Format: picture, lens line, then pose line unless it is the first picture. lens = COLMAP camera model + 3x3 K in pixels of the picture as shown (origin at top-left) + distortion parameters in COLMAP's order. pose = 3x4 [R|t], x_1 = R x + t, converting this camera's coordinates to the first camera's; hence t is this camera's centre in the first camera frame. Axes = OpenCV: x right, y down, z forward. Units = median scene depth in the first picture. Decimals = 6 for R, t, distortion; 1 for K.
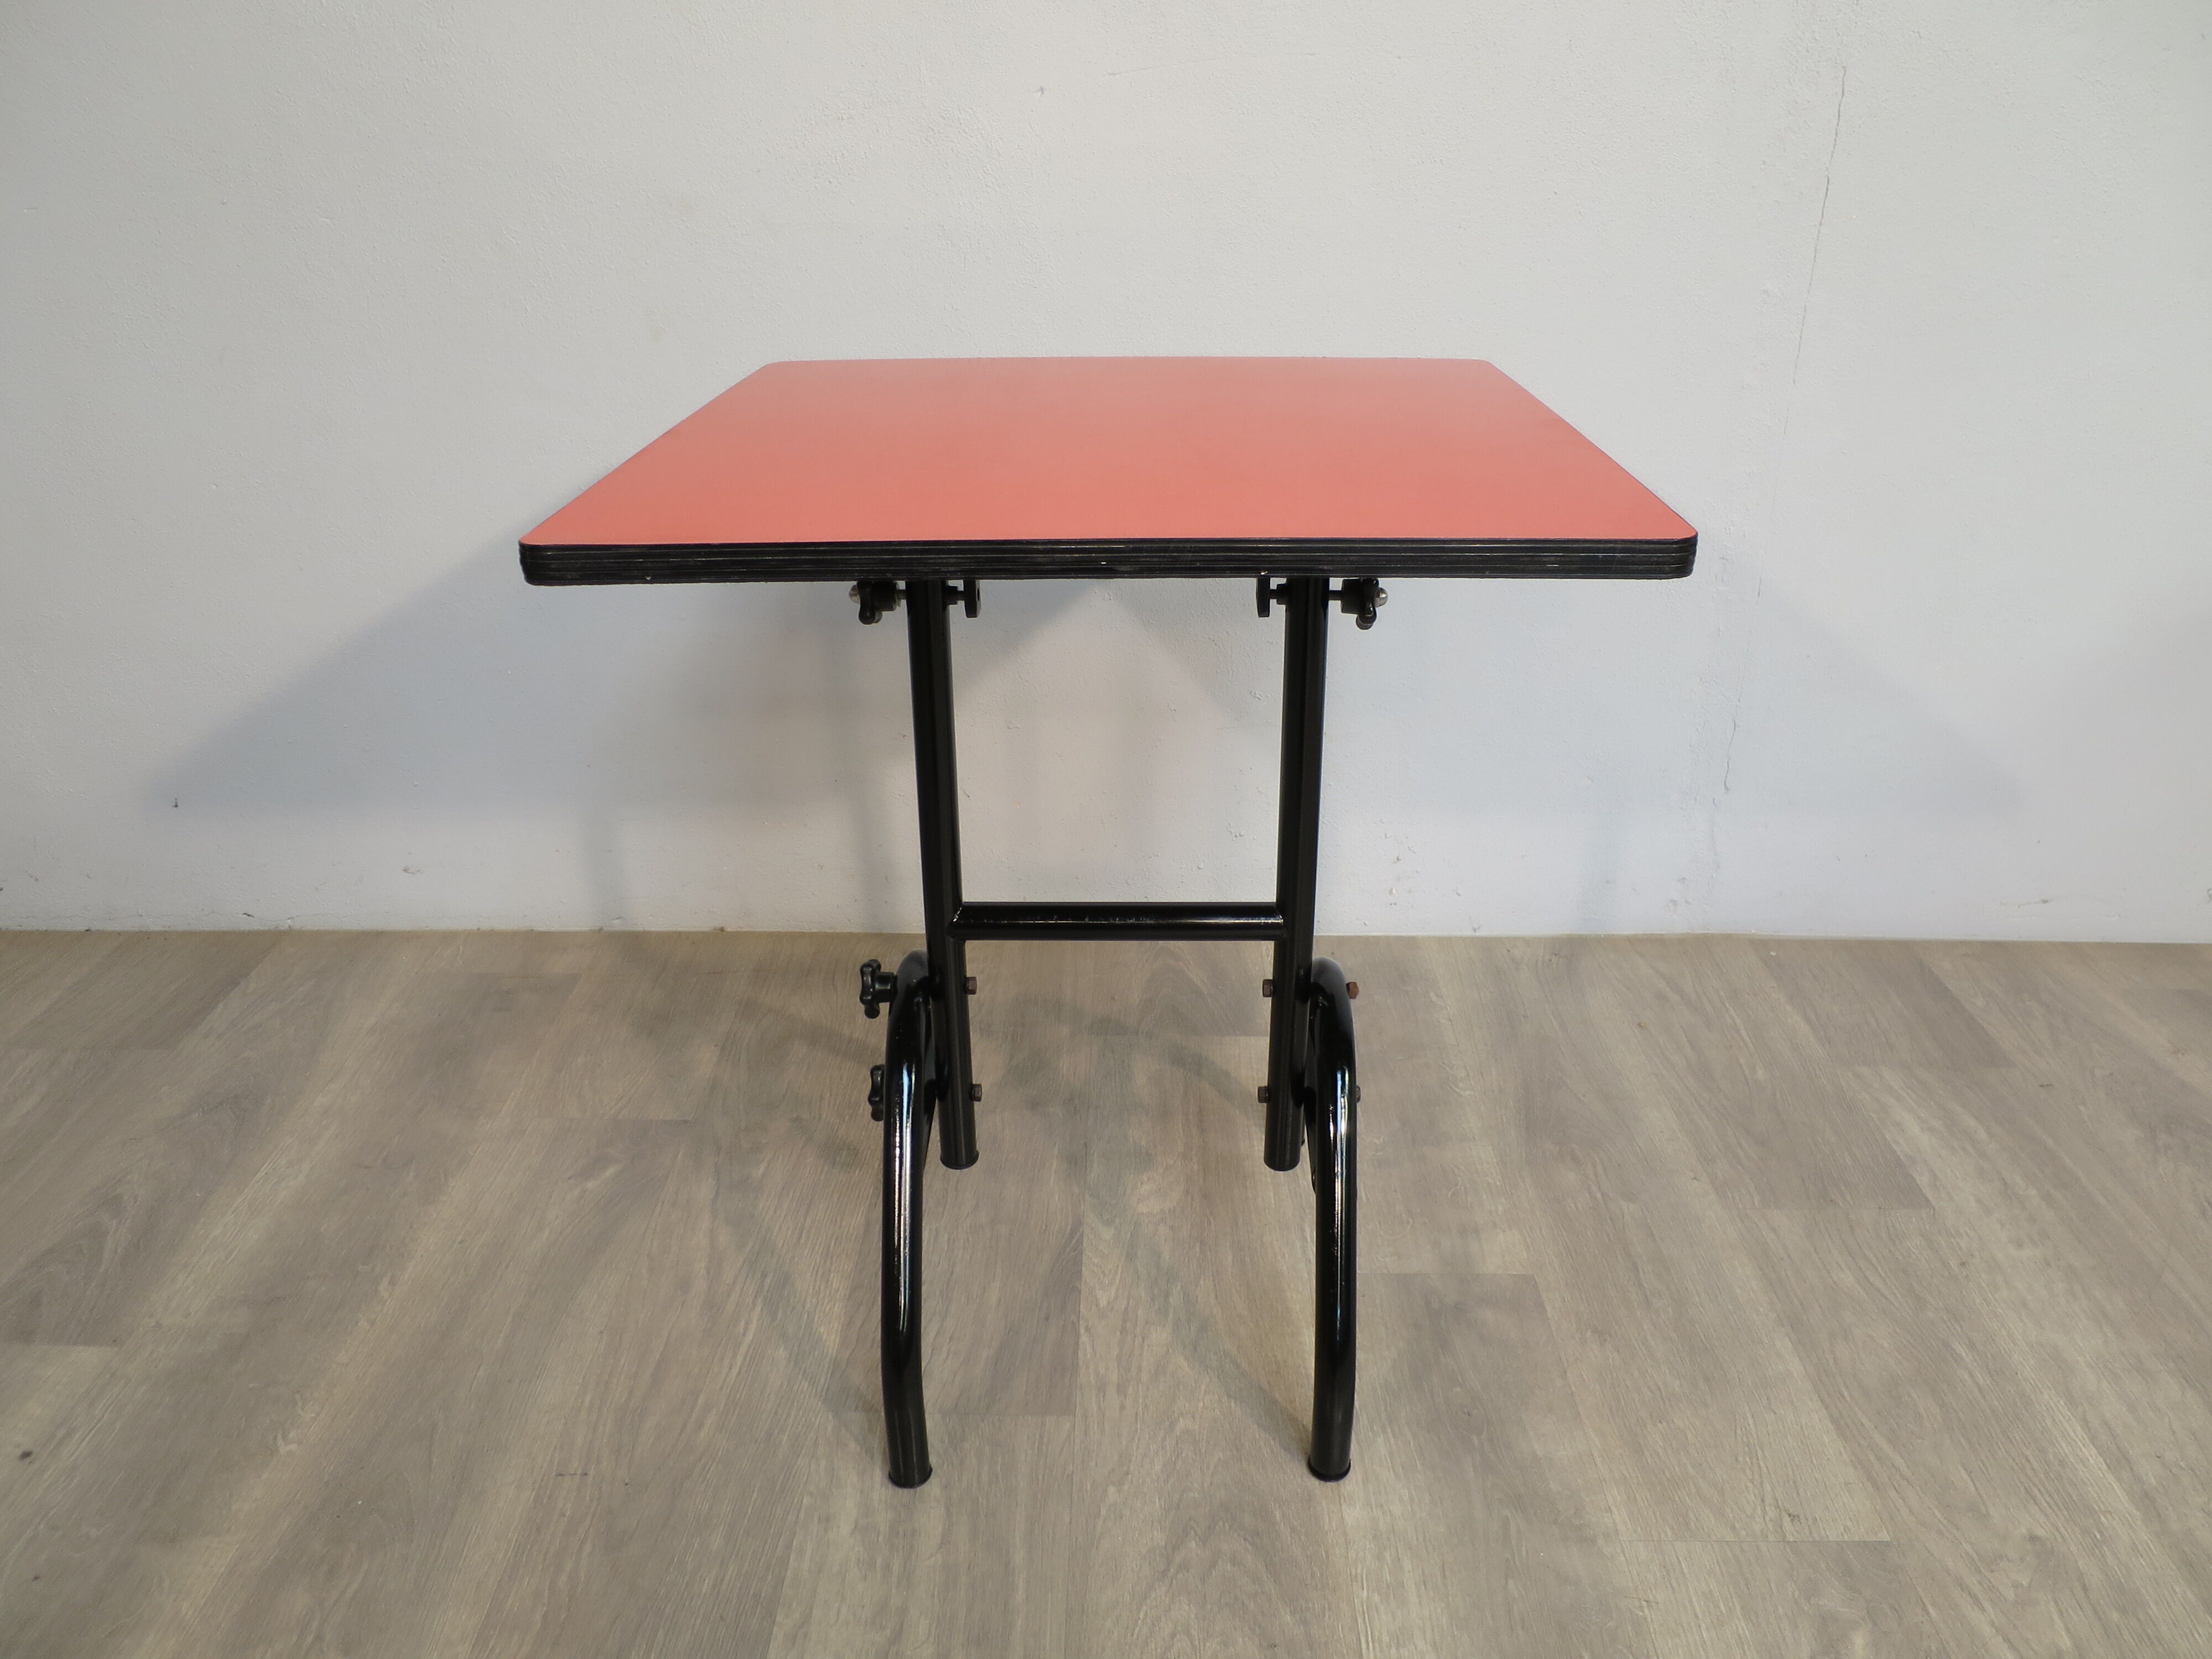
lens RADIAL K [[1595.0, 0, 1106.0], [0, 1595.0, 829.5], [0, 0, 1]] dist [-0.052036, 0.016903]
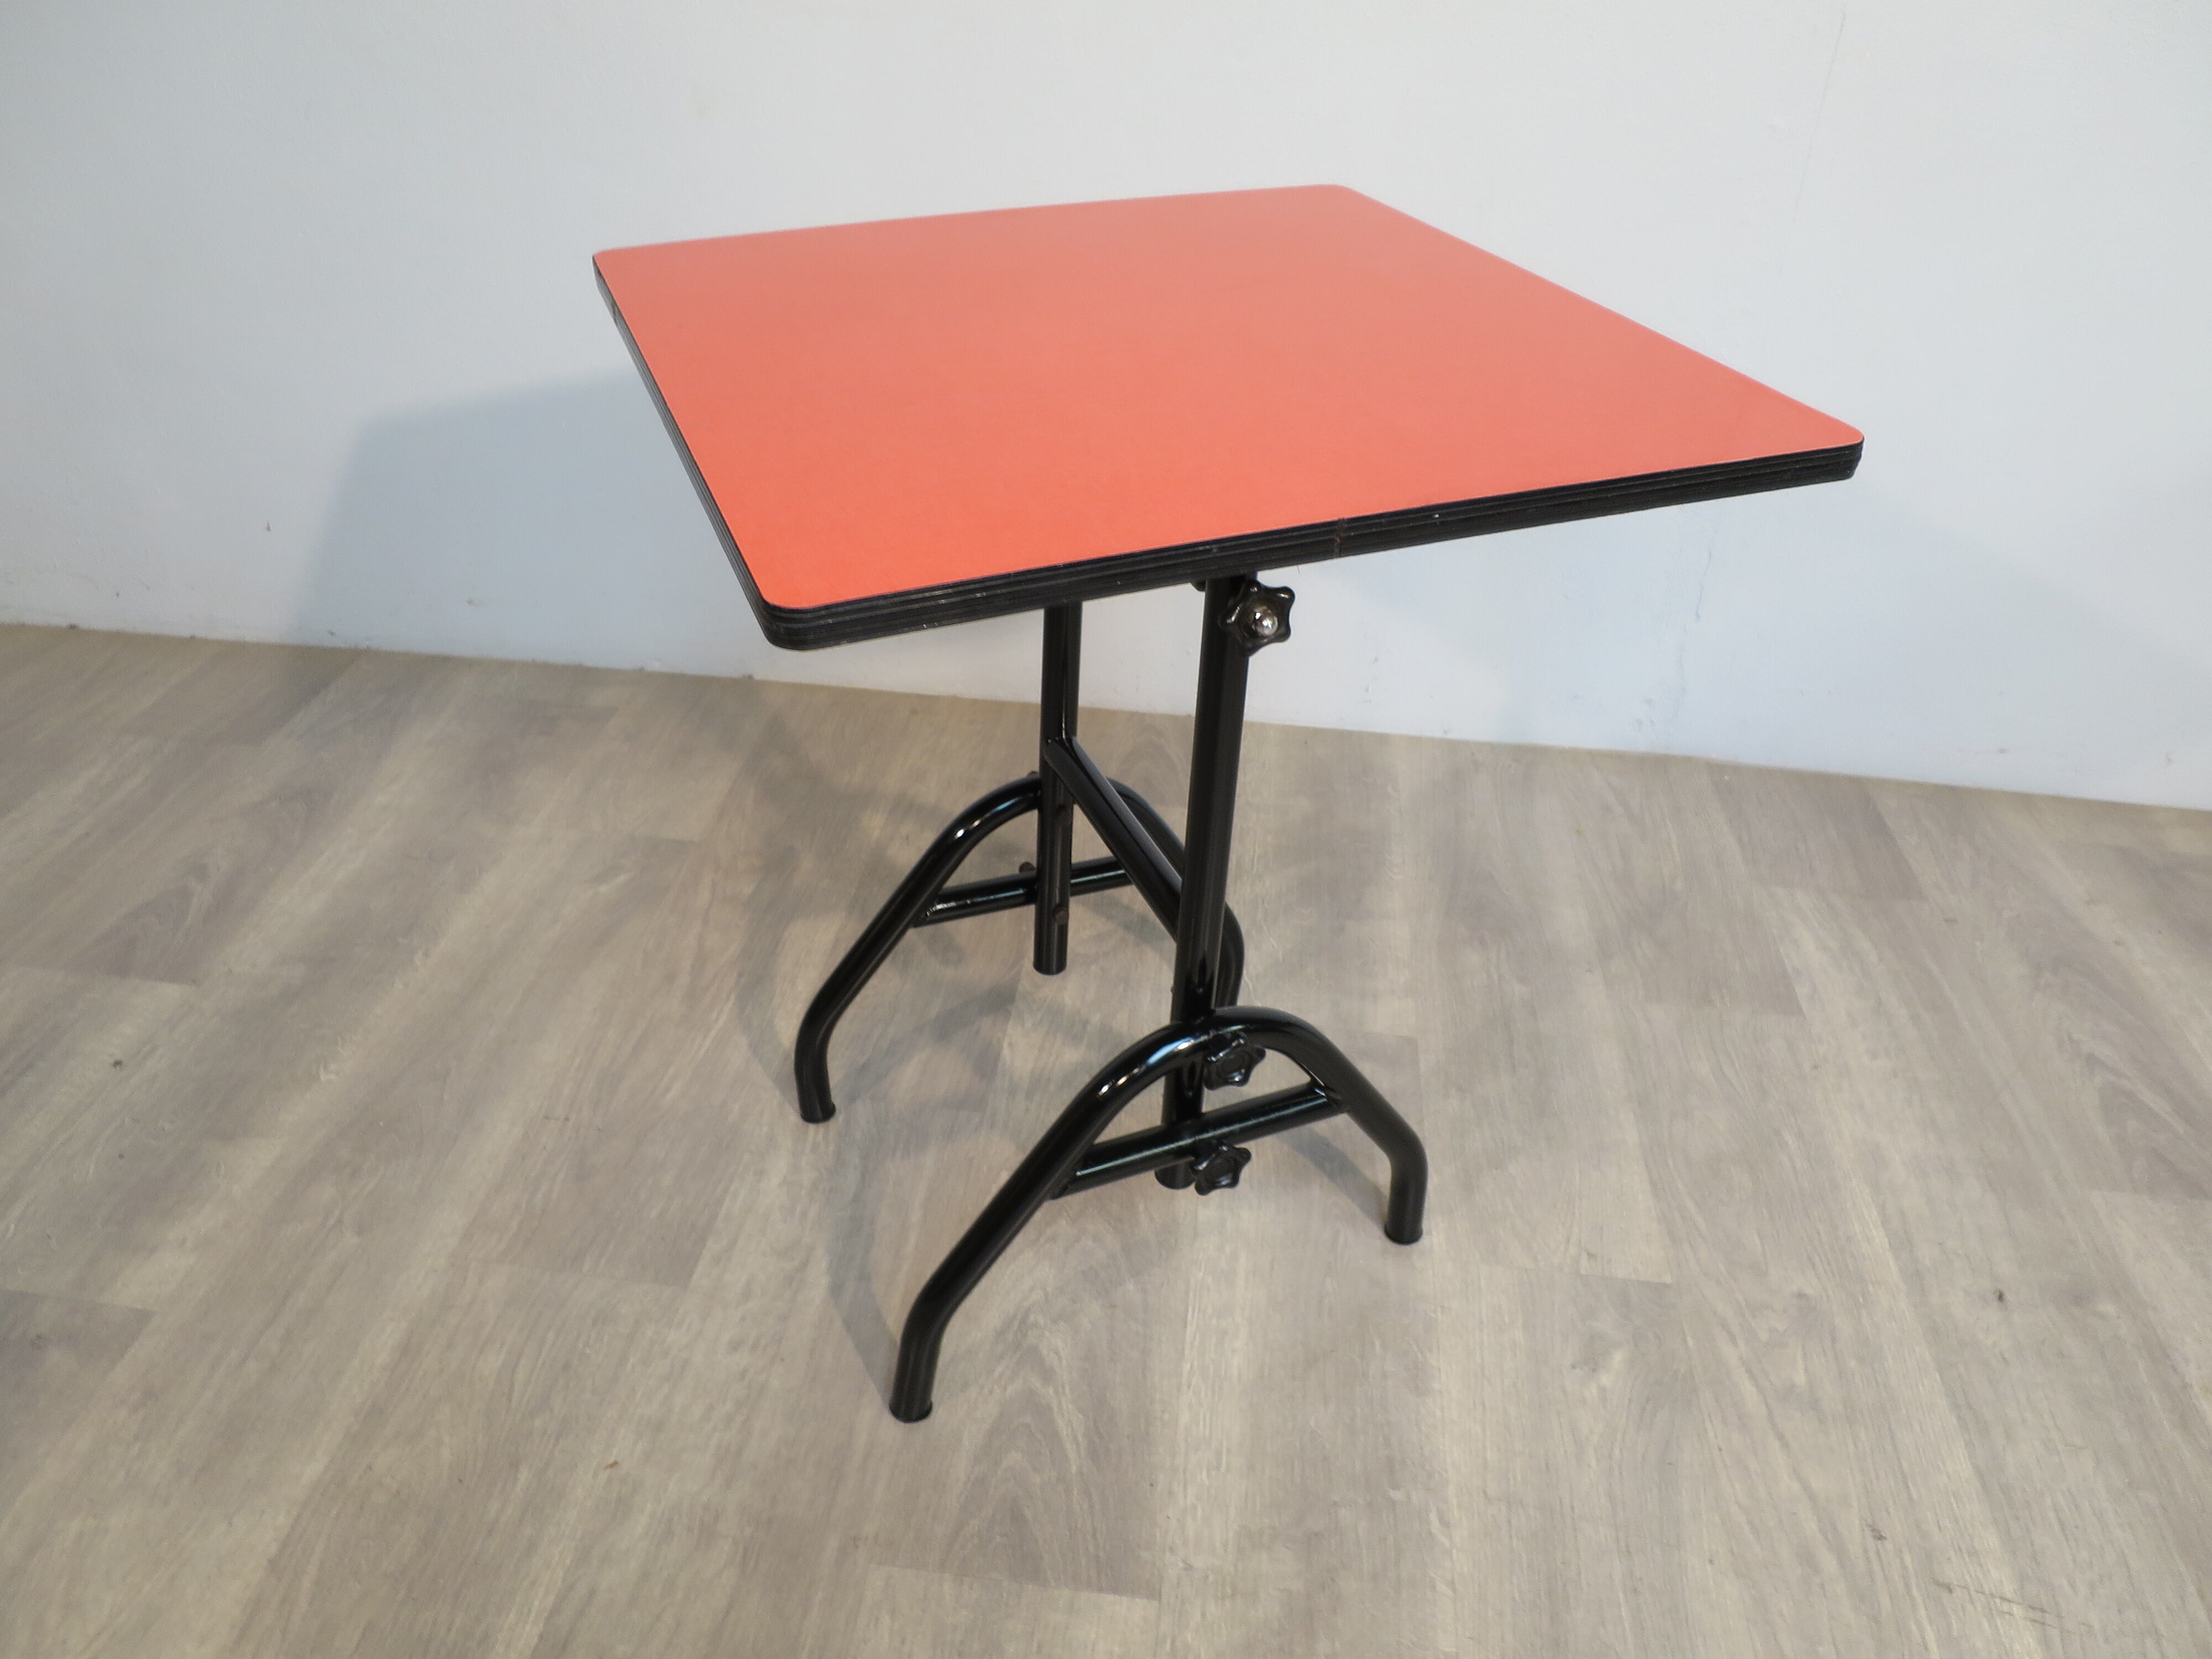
lens RADIAL K [[1595.0, 0, 1106.0], [0, 1595.0, 829.5], [0, 0, 1]] dist [-0.052036, 0.016903]
pose [[0.994397, 0.083248, -0.065146, 0.116446], [-0.074064, 0.988407, 0.132537, 0.004776], [0.075424, -0.126970, 0.989035, -0.107164]]
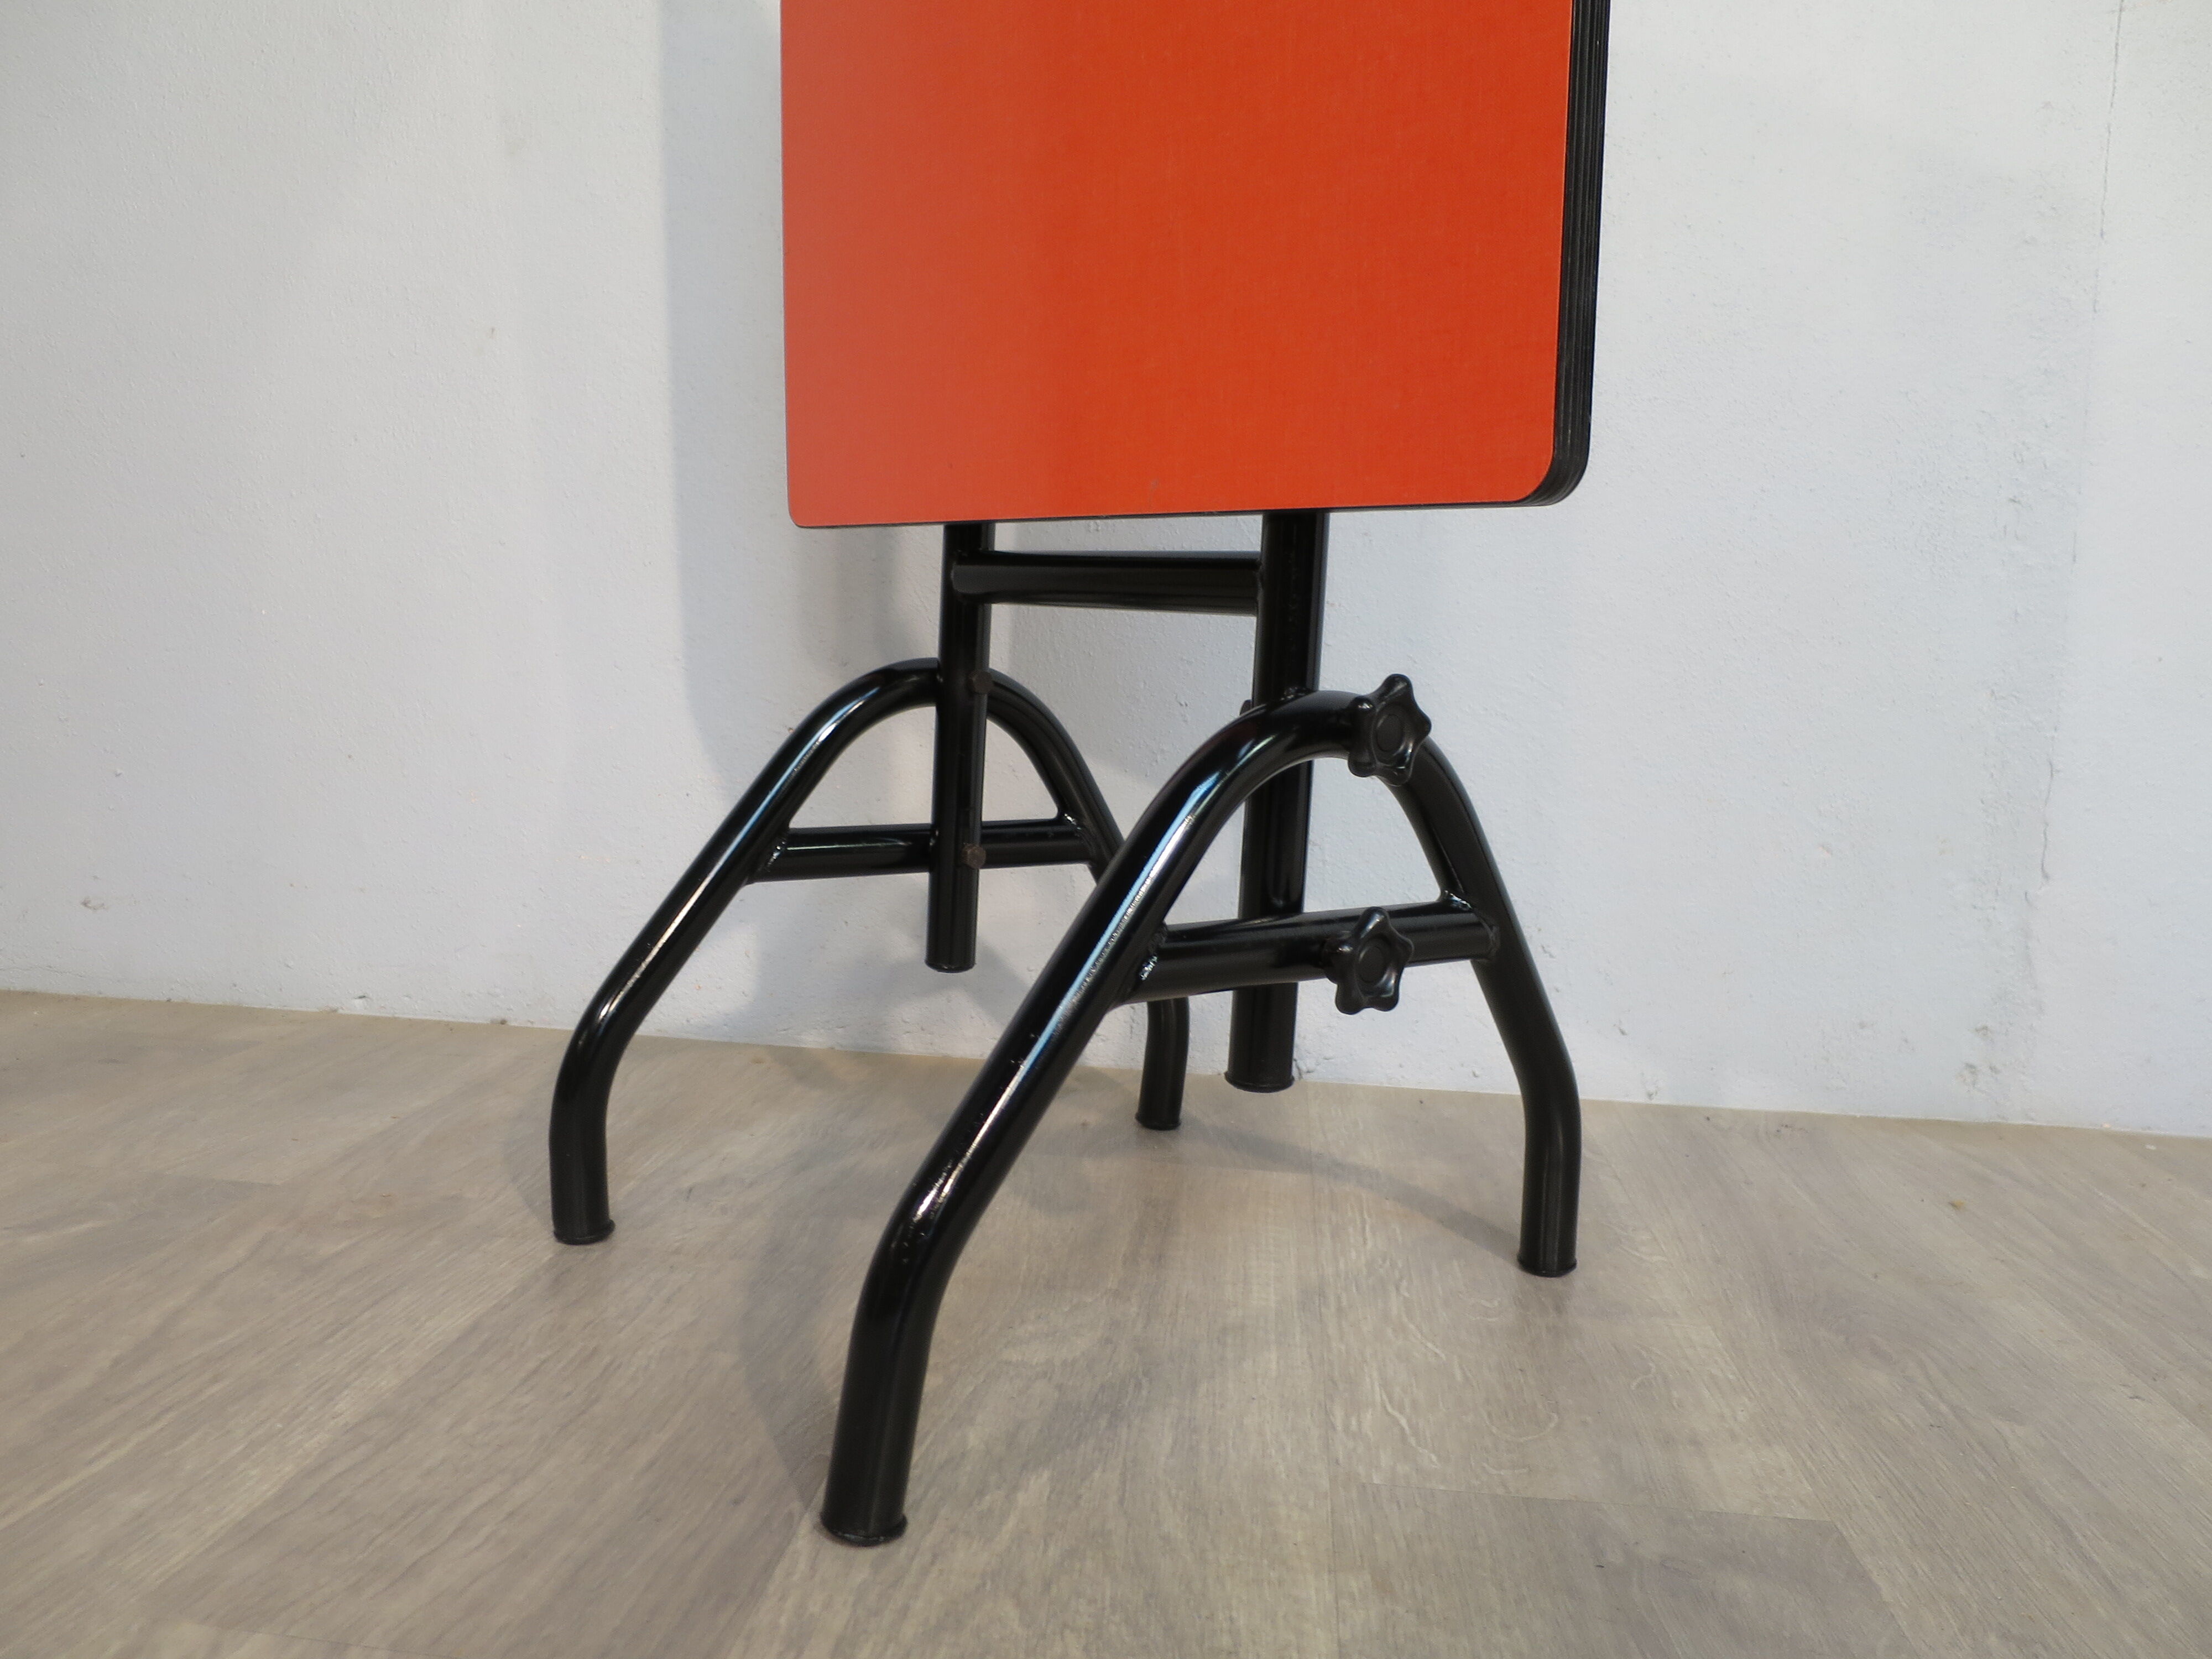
lens RADIAL K [[1595.0, 0, 1106.0], [0, 1595.0, 829.5], [0, 0, 1]] dist [-0.052036, 0.016903]
pose [[0.994964, 0.050456, -0.086608, 0.095167], [-0.075742, 0.944402, -0.319949, 0.259883], [0.065650, 0.324897, 0.943468, 0.515449]]
